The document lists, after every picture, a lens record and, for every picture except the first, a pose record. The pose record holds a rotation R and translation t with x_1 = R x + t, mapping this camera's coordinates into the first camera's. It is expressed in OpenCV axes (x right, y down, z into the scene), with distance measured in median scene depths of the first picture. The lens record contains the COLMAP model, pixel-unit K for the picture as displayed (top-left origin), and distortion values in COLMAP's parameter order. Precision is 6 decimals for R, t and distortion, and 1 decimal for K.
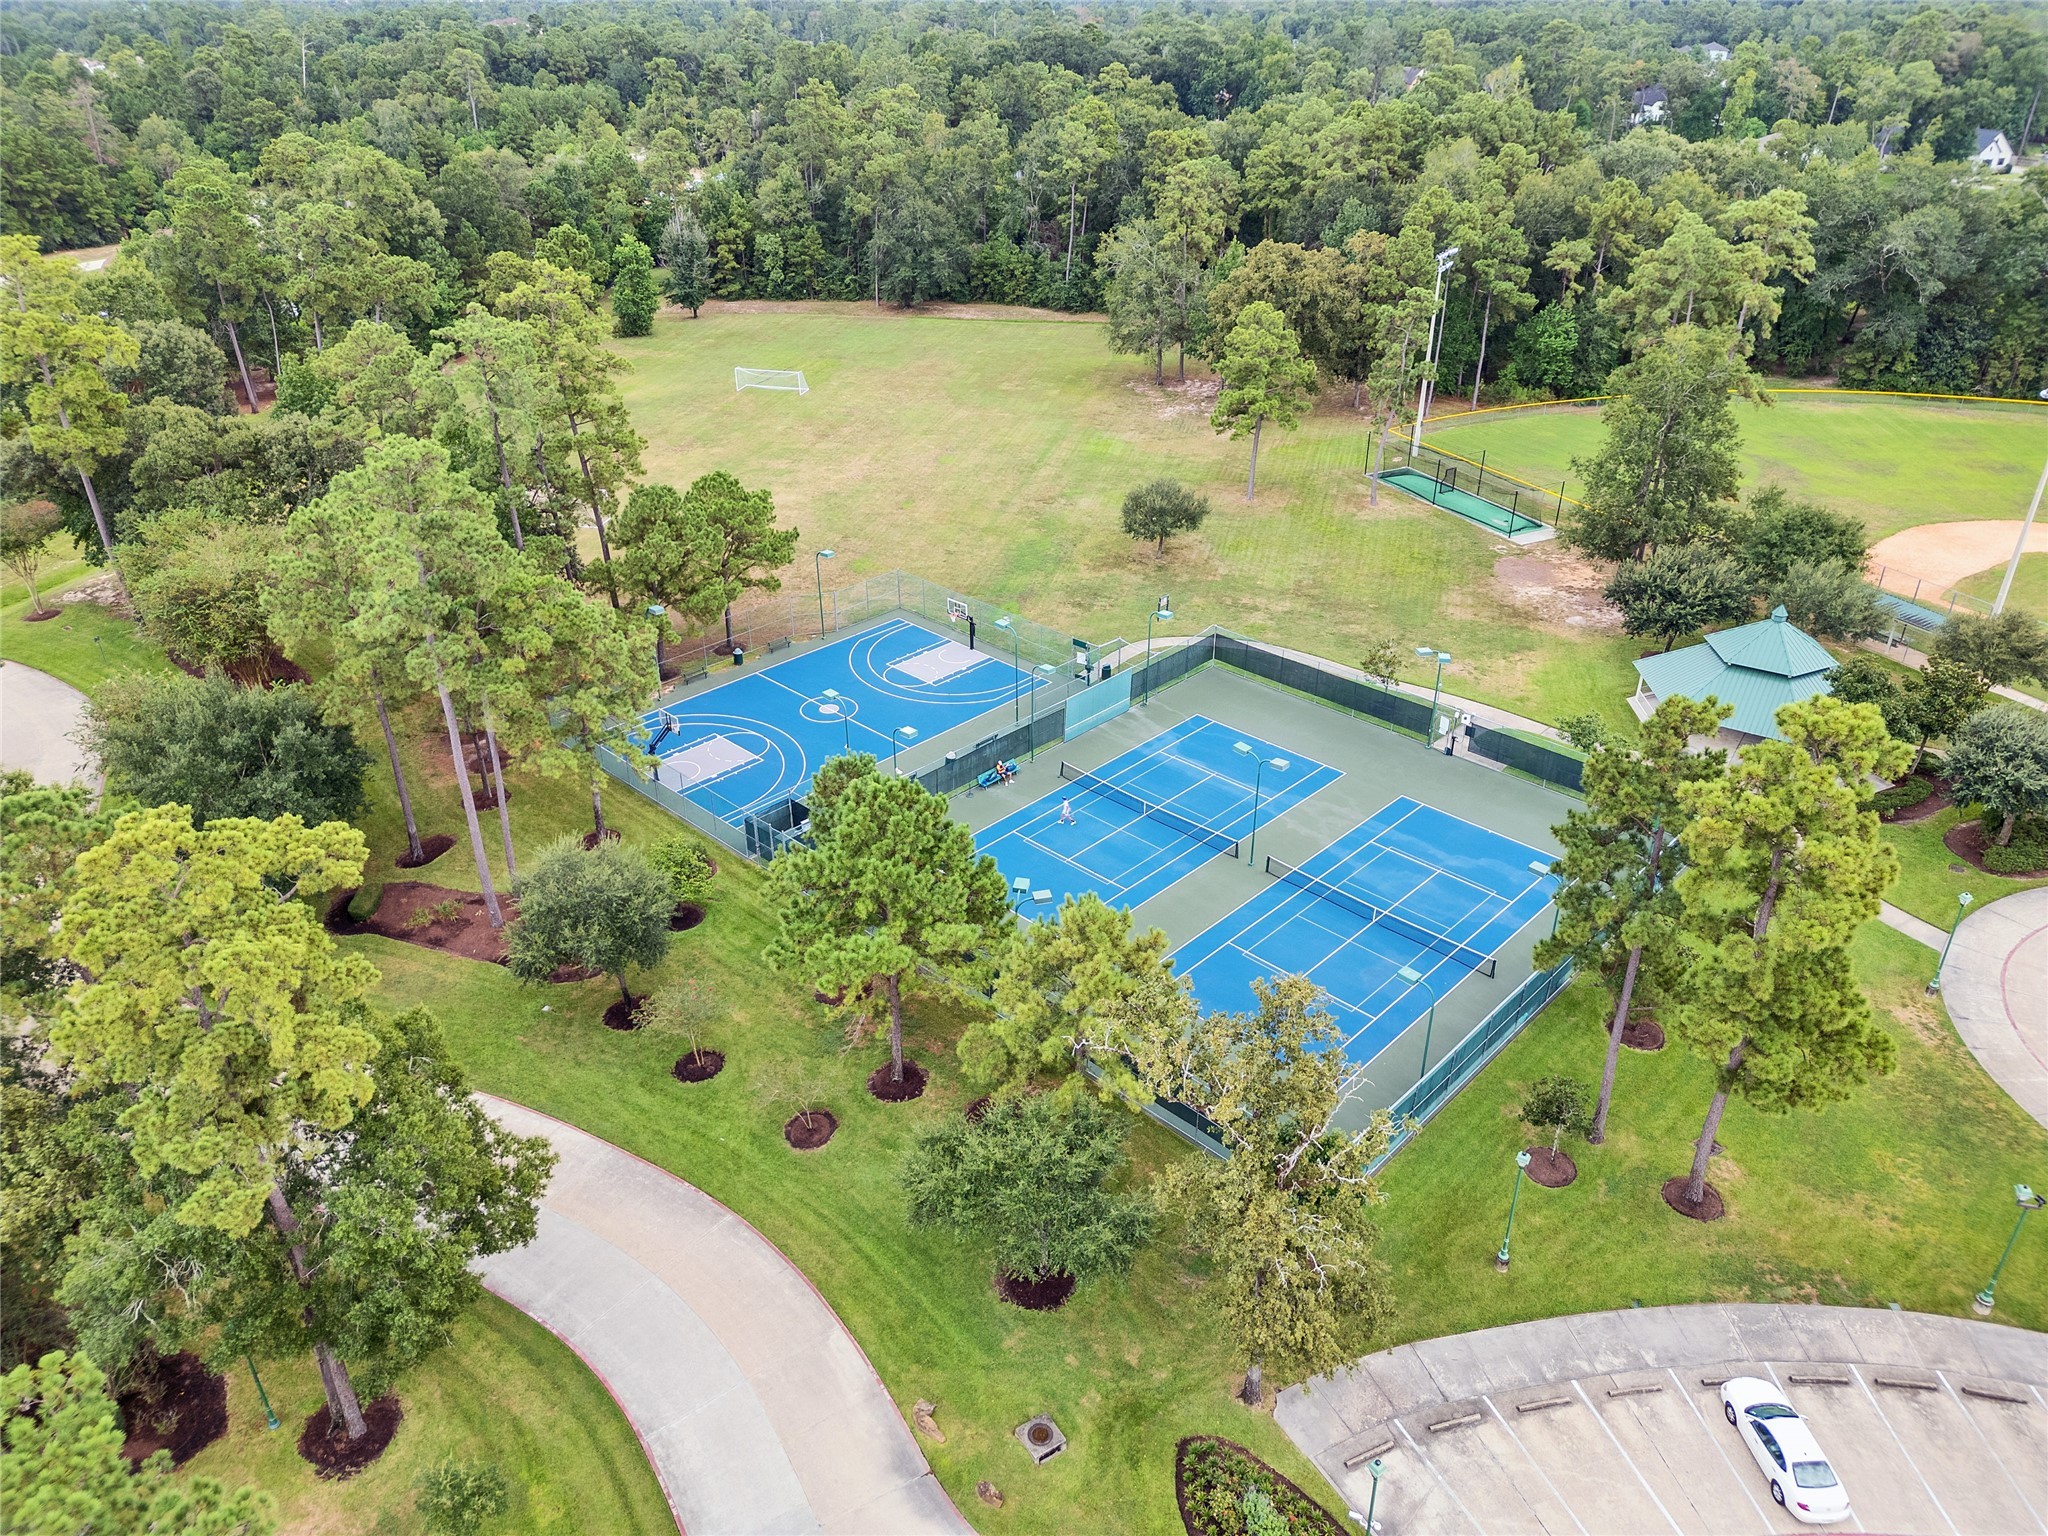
lens RADIAL K [[1421.5, 0, 1024.0], [0, 1421.5, 768.0], [0, 0, 1]] dist [-0.002757, 0.000452]
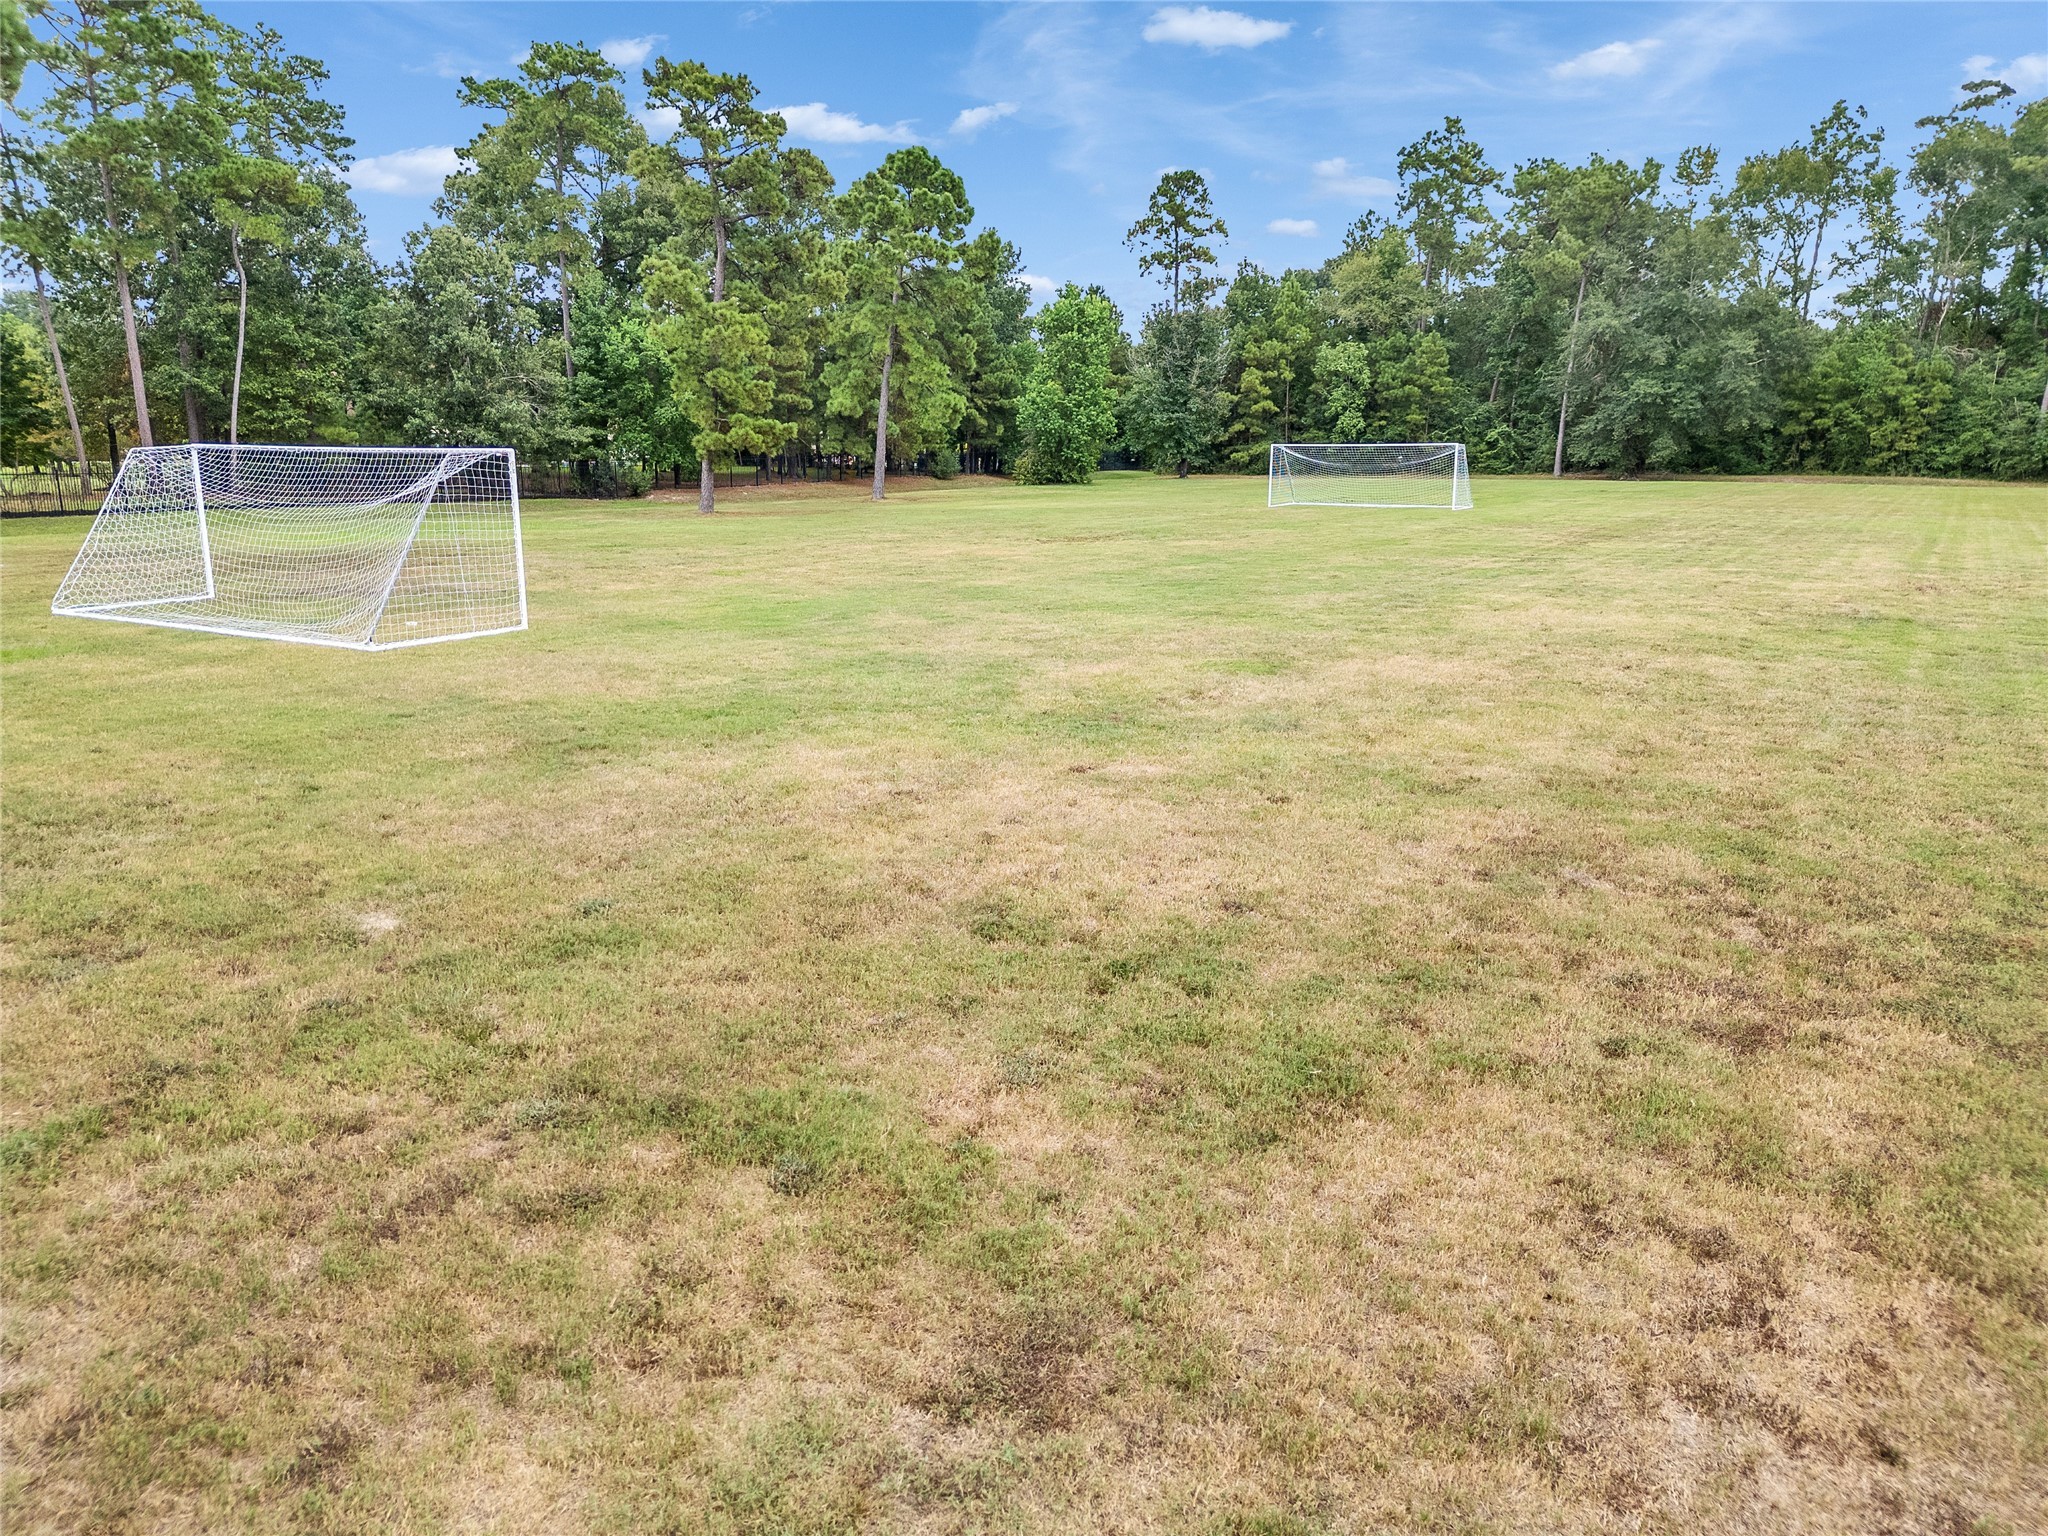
lens RADIAL K [[1421.5, 0, 1024.0], [0, 1421.5, 768.0], [0, 0, 1]] dist [-0.002757, 0.000452]
pose [[0.943277, 0.075821, -0.323234, -0.110774], [-0.162432, 0.954492, -0.250121, -0.081998], [0.289560, 0.288437, 0.912666, 0.538403]]
